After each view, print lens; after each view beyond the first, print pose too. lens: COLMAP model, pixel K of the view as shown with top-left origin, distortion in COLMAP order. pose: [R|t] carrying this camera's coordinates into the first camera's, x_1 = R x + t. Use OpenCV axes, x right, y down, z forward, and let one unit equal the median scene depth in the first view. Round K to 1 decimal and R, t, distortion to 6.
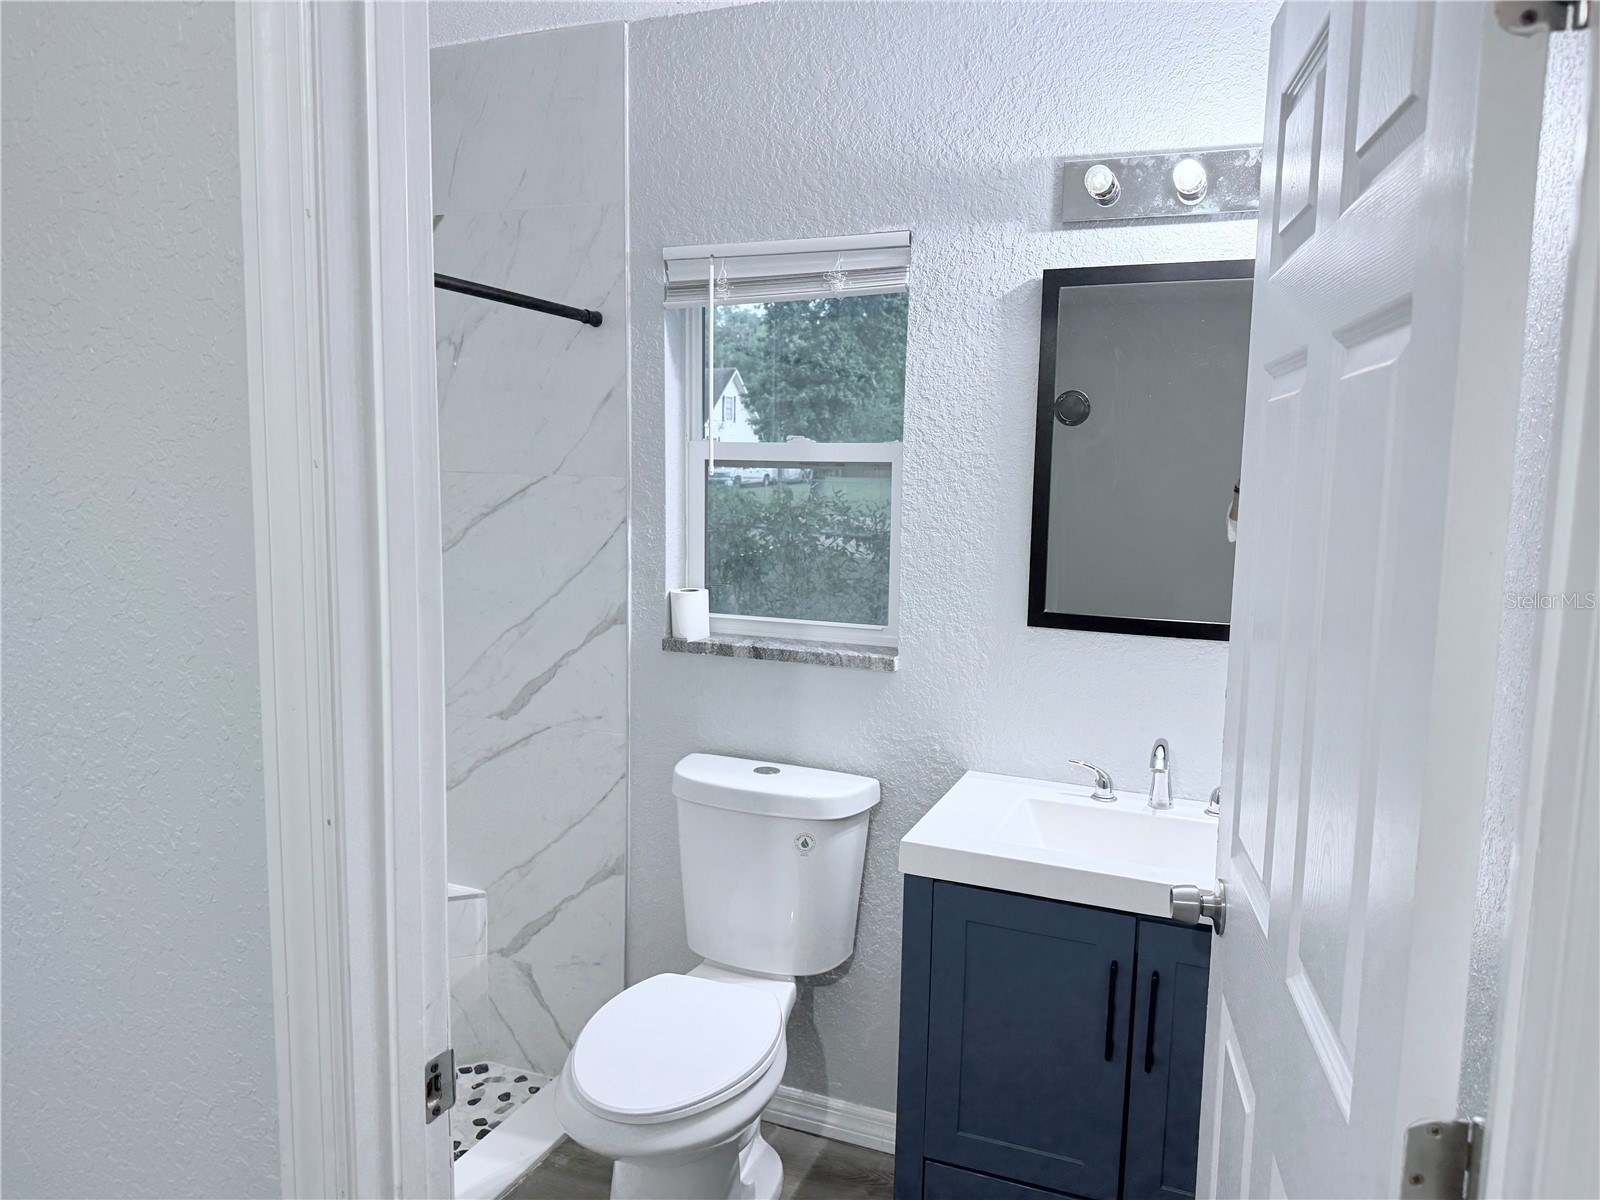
lens RADIAL K [[1139.4, 0, 800.5], [0, 1139.4, 605.4], [0, 0, 1]] dist [0.132786, -0.174118]
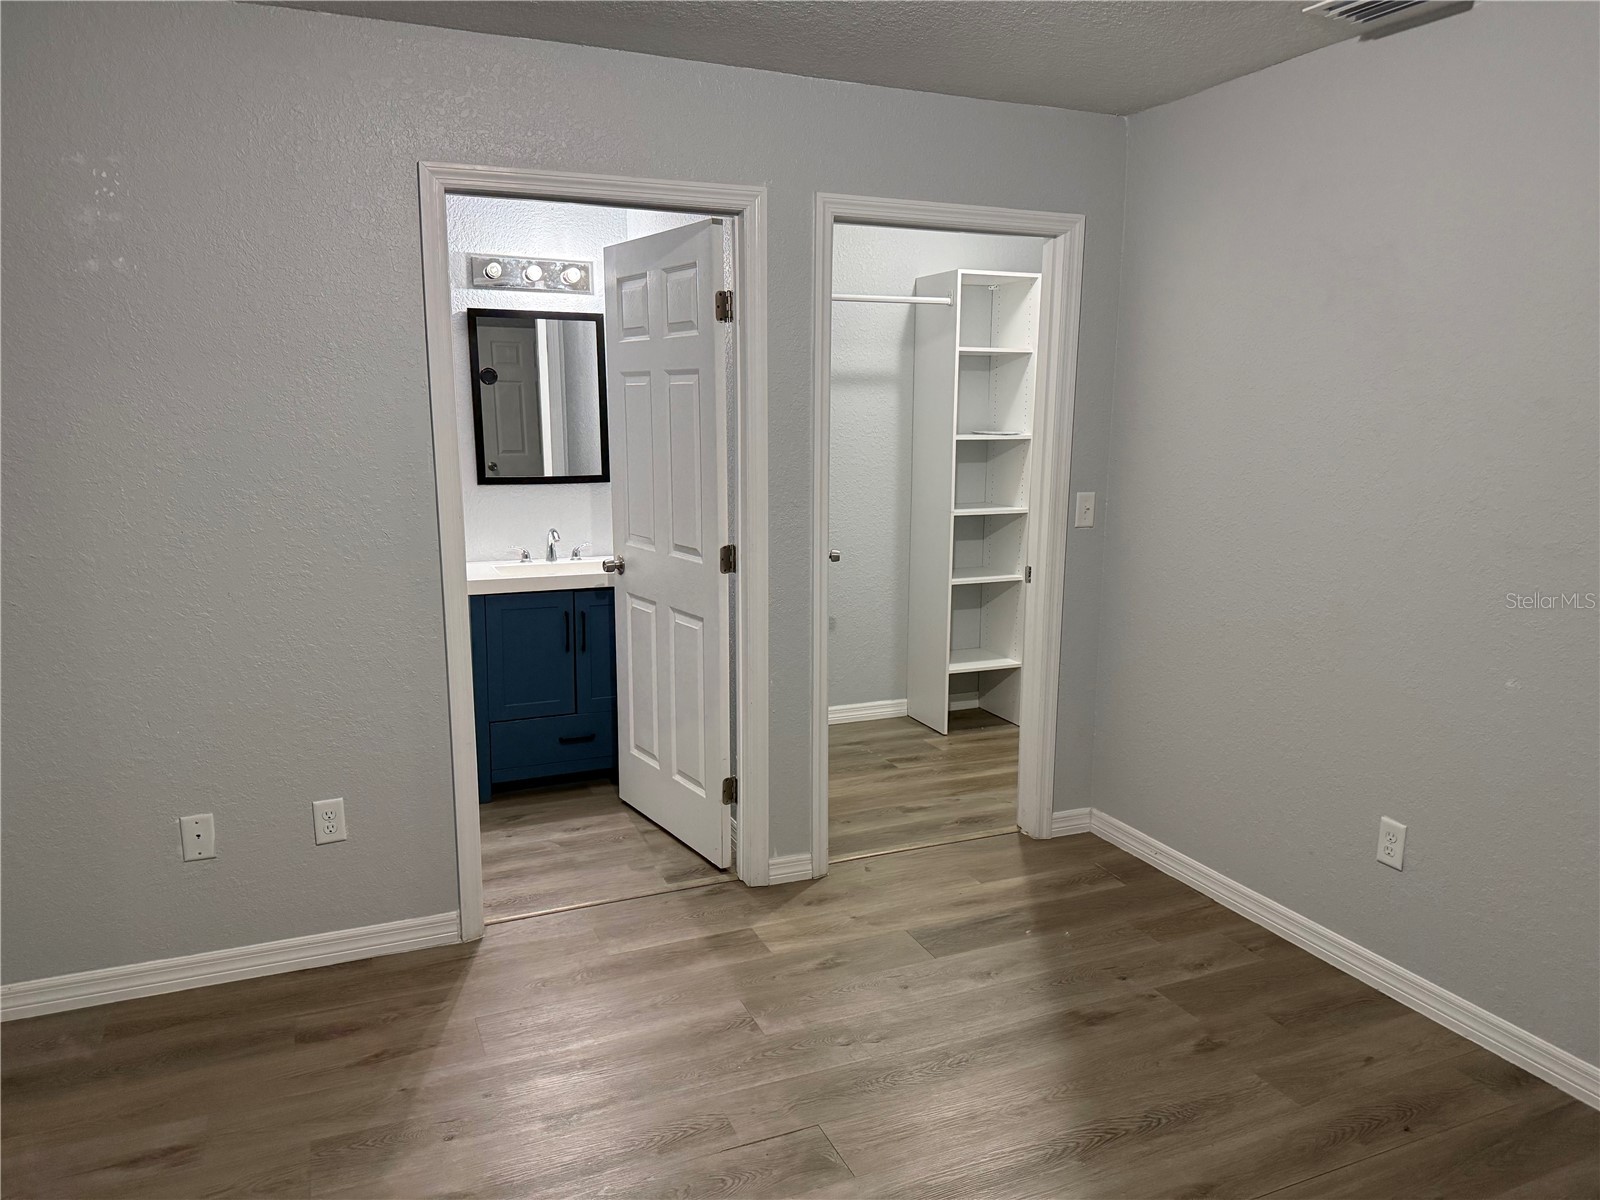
lens RADIAL K [[1096.9, 0, 800.0], [0, 1096.9, 600.0], [0, 0, 1]] dist [0.037586, -0.048900]
pose [[0.714894, -0.136912, 0.685698, -0.673151], [0.093447, 0.990554, 0.100356, 0.069239], [-0.692961, -0.007668, 0.720935, -0.705488]]
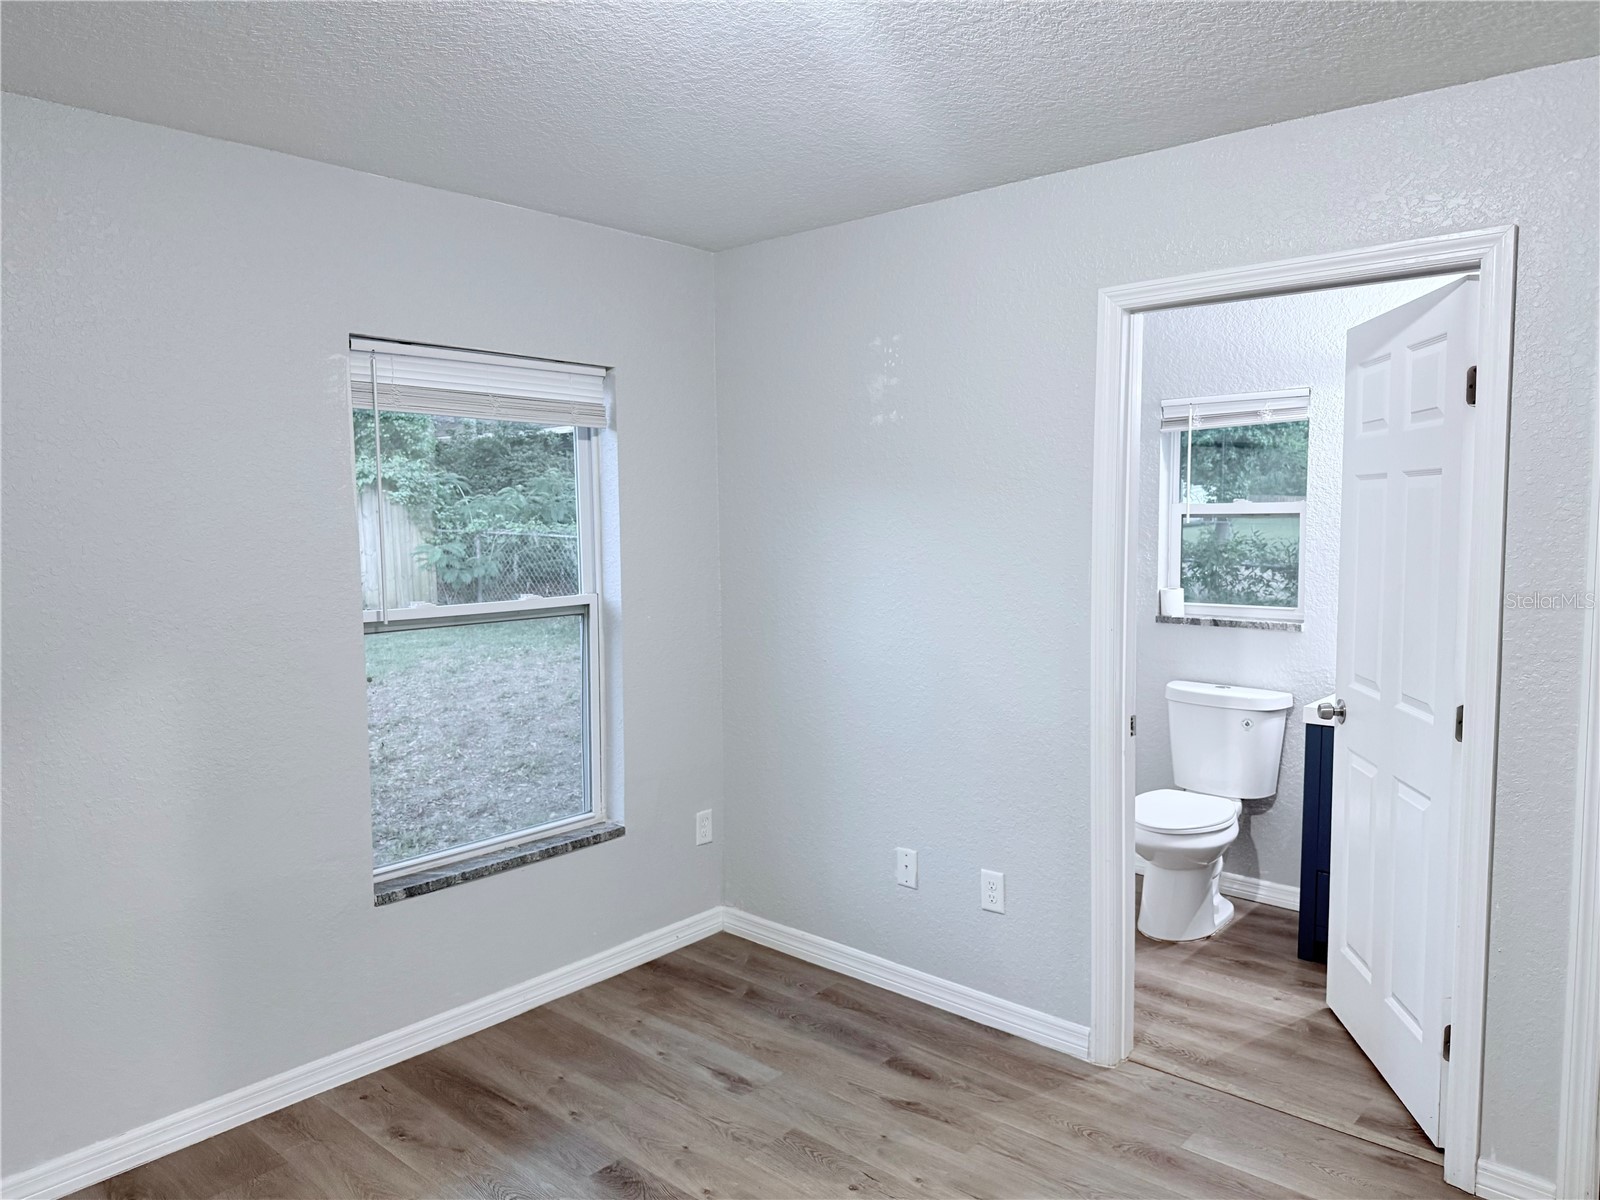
lens RADIAL K [[1096.9, 0, 800.0], [0, 1096.9, 600.0], [0, 0, 1]] dist [0.037586, -0.048900]
pose [[0.938913, 0.001401, -0.344151, -0.055262], [-0.016200, 0.999063, -0.040129, 0.085108], [0.343773, 0.043253, 0.938056, -0.813514]]
